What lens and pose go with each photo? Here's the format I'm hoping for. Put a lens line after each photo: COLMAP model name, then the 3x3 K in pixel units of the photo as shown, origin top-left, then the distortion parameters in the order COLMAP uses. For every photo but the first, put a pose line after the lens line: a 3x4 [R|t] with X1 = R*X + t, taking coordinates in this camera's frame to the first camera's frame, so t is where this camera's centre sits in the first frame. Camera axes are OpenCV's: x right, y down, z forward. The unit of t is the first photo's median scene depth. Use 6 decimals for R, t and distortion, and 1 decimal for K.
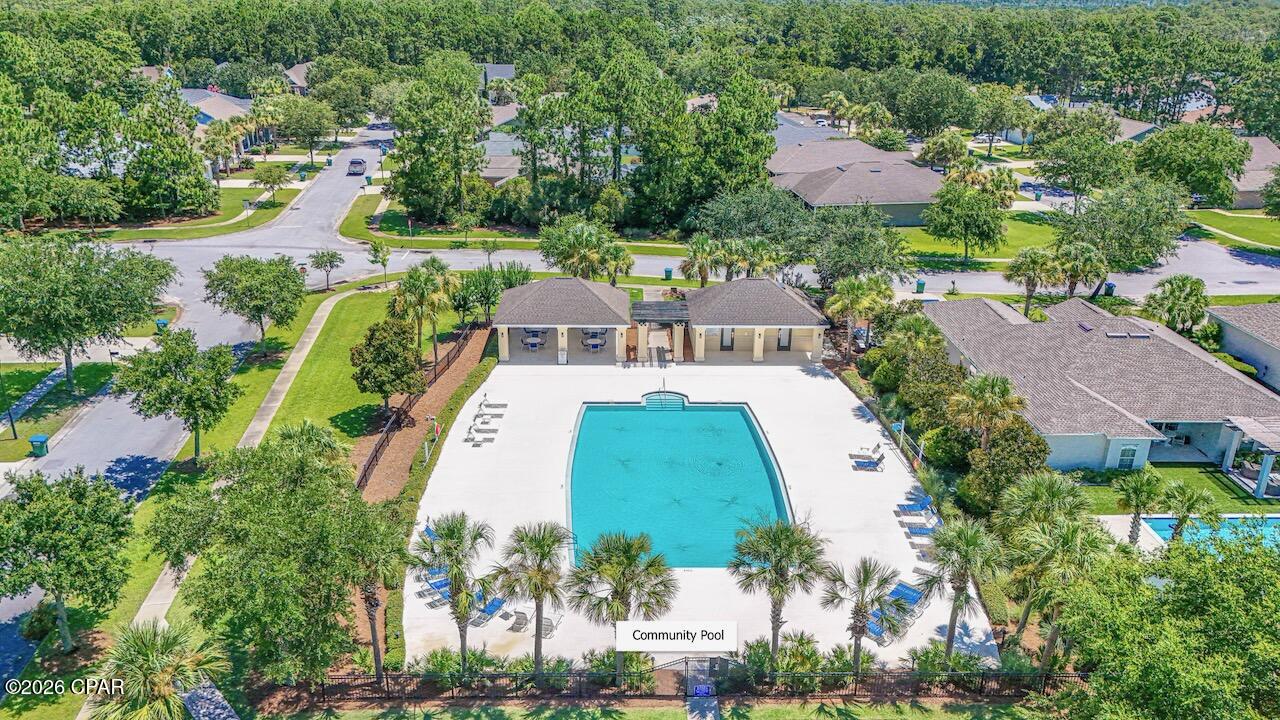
lens RADIAL K [[934.9, 0, 636.9], [0, 934.9, 360.6], [0, 0, 1]] dist [0.071043, -0.071366]
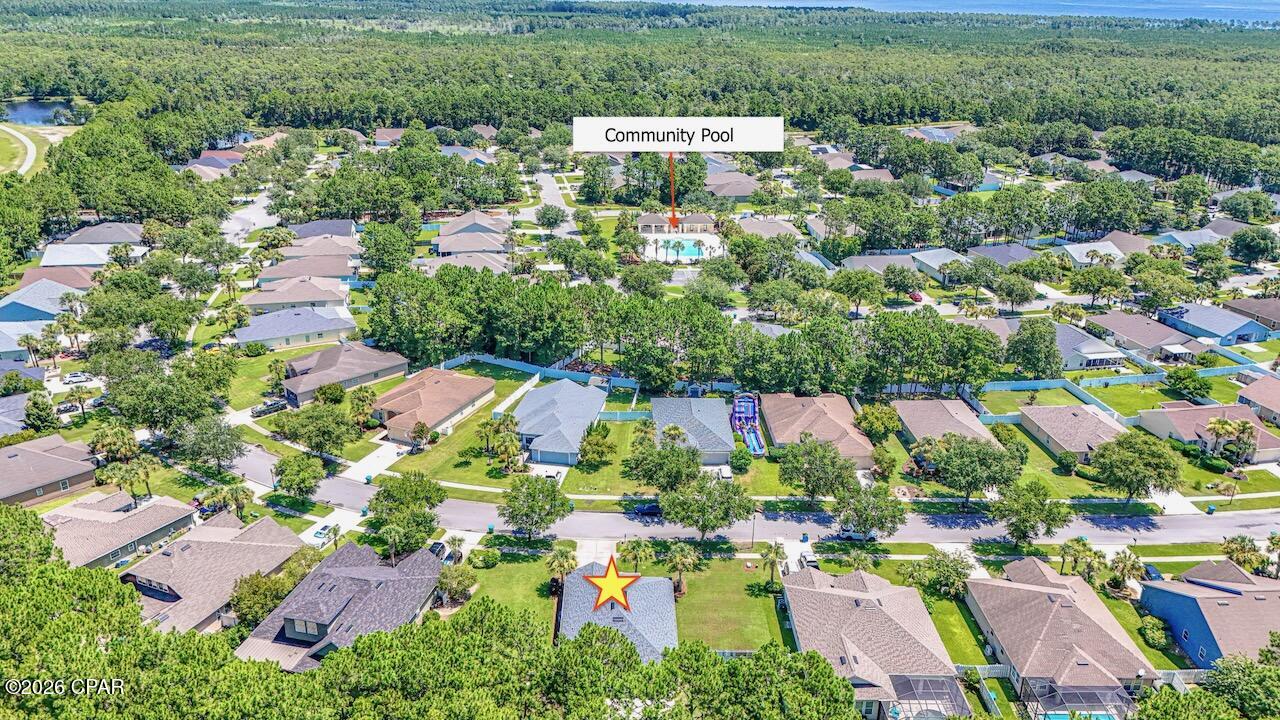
lens RADIAL K [[934.9, 0, 636.9], [0, 934.9, 360.6], [0, 0, 1]] dist [0.071043, -0.071366]
pose [[0.999136, -0.013069, 0.039459, -0.222497], [0.012675, 0.999867, 0.010224, 0.363170], [-0.039587, -0.009715, 0.999169, -2.203275]]
